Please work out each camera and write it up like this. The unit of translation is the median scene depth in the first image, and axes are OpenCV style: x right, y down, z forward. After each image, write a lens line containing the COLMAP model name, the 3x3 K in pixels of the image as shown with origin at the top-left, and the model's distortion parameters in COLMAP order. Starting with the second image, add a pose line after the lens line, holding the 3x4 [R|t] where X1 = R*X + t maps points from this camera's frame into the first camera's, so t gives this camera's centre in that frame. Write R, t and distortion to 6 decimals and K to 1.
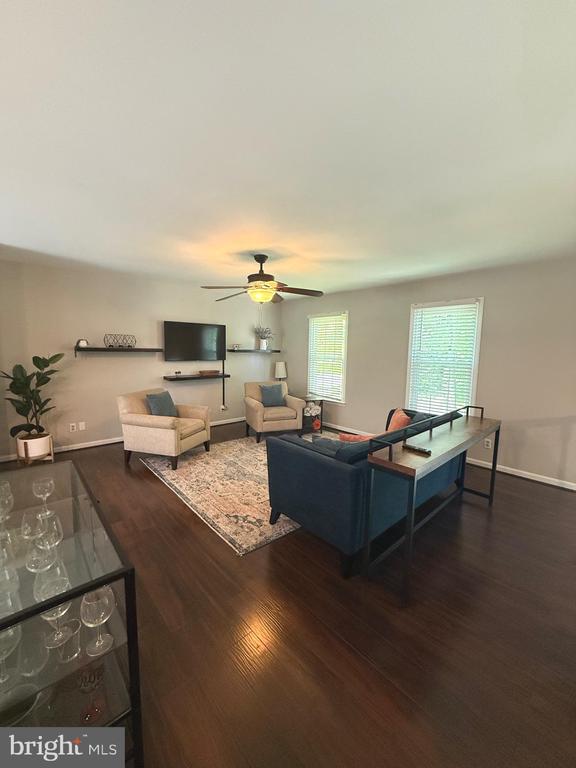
lens RADIAL K [[304.1, 0, 290.8], [0, 304.1, 385.7], [0, 0, 1]] dist [-0.001556, -0.000962]
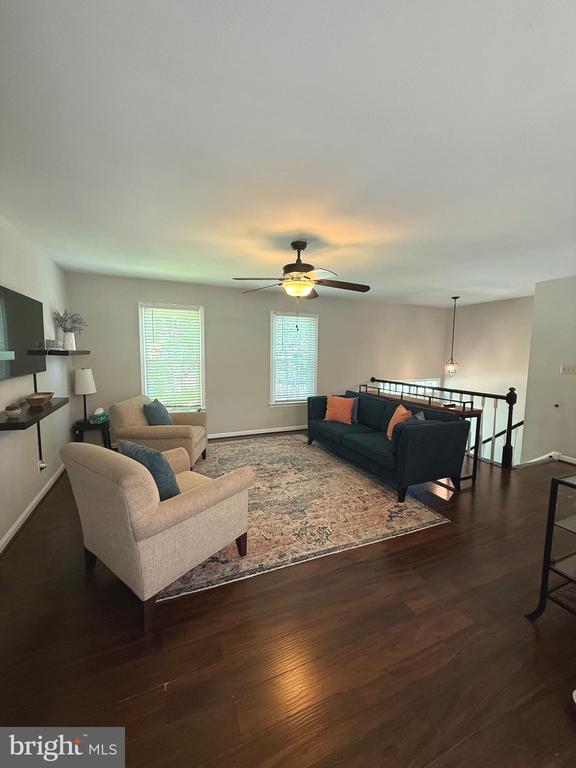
lens RADIAL K [[304.1, 0, 289.1], [0, 304.1, 380.6], [0, 0, 1]] dist [-0.001556, -0.000962]
pose [[0.327159, -0.097604, 0.939915, -0.966530], [0.114308, 0.991435, 0.063167, -0.091803], [-0.938030, 0.086774, 0.335514, 0.767580]]
